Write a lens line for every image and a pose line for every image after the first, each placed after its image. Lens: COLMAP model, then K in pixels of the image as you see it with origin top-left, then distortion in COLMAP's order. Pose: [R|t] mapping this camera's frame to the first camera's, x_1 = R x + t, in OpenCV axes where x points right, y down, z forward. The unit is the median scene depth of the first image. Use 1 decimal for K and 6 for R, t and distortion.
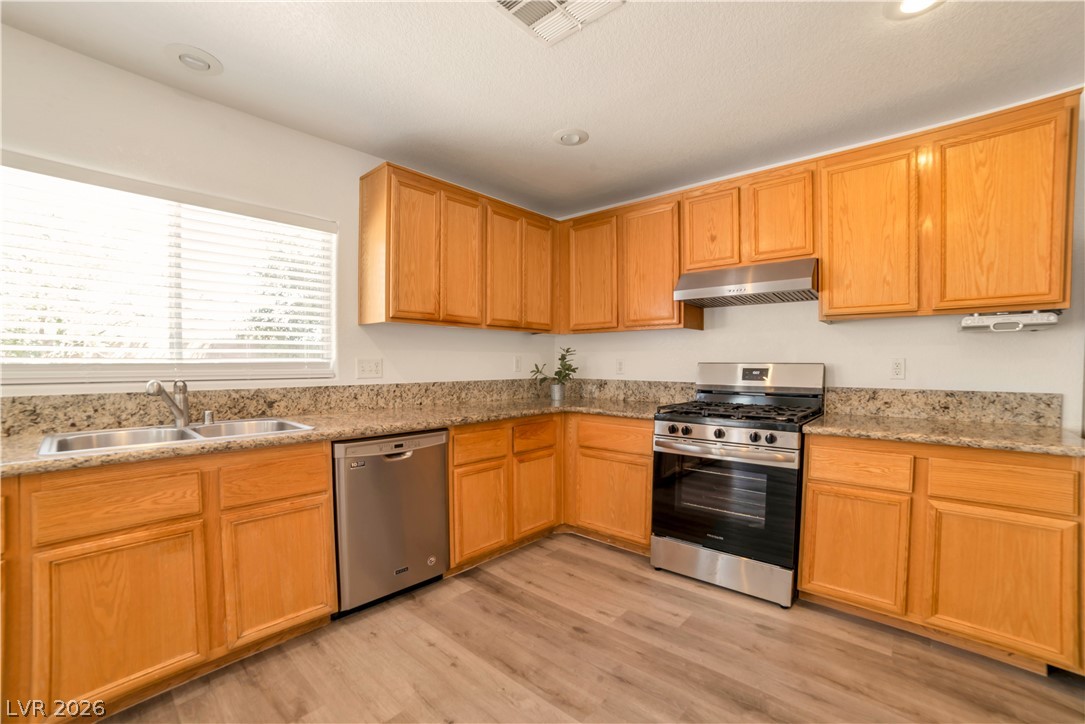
lens RADIAL K [[456.0, 0, 569.0], [0, 456.0, 378.8], [0, 0, 1]] dist [-0.110708, 0.048661]
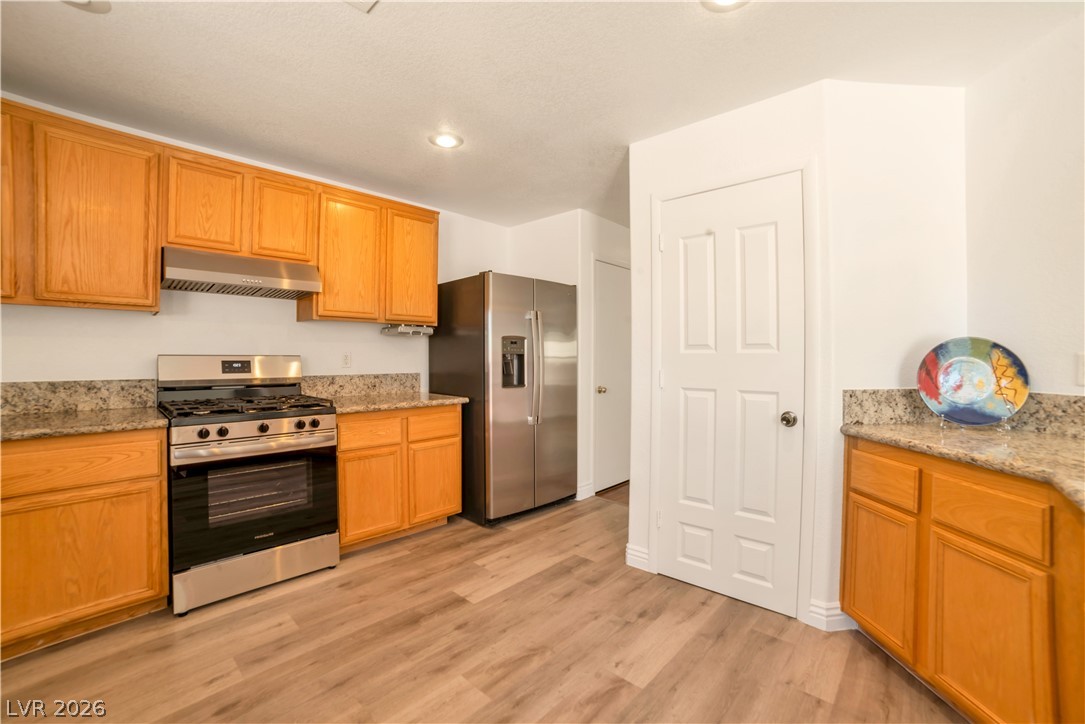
lens RADIAL K [[466.5, 0, 509.2], [0, 466.5, 355.8], [0, 0, 1]] dist [-0.114935, 0.058611]
pose [[0.083139, -0.000108, 0.996538, -0.640718], [0.029987, 0.999547, -0.002394, -0.017327], [-0.996087, 0.030082, 0.083105, 0.409832]]
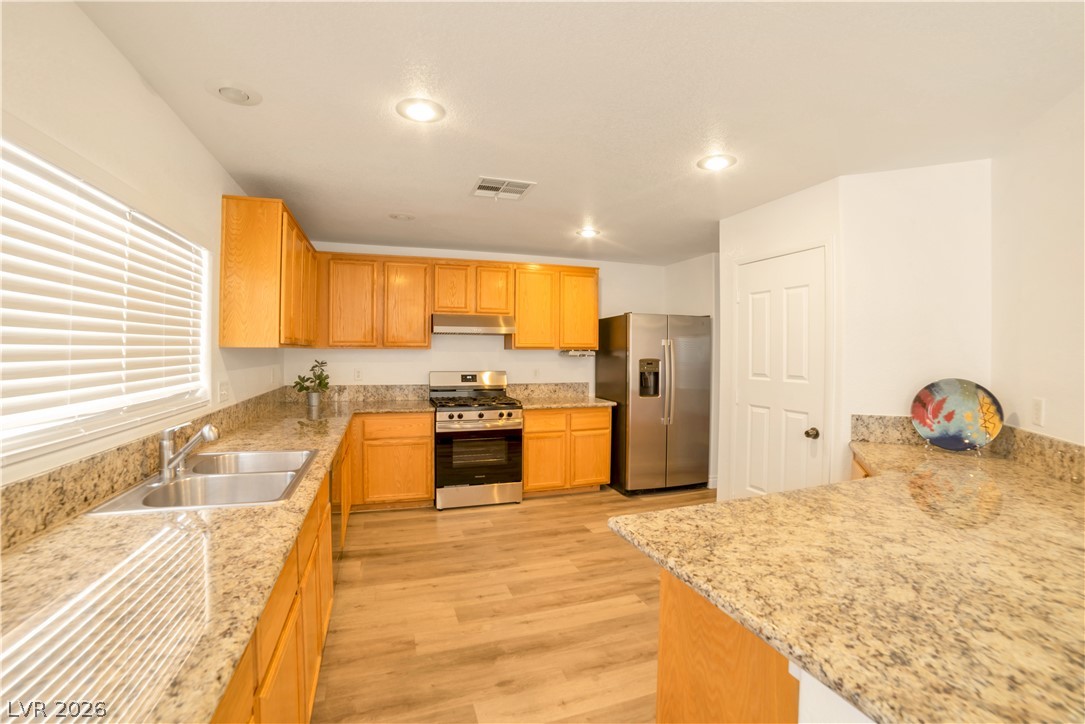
lens RADIAL K [[466.5, 0, 509.2], [0, 466.5, 355.8], [0, 0, 1]] dist [-0.114935, 0.058611]
pose [[0.541621, -0.008126, 0.840584, -1.179187], [0.022348, 0.999739, -0.004735, -0.101678], [-0.840326, 0.021350, 0.541661, -0.063435]]
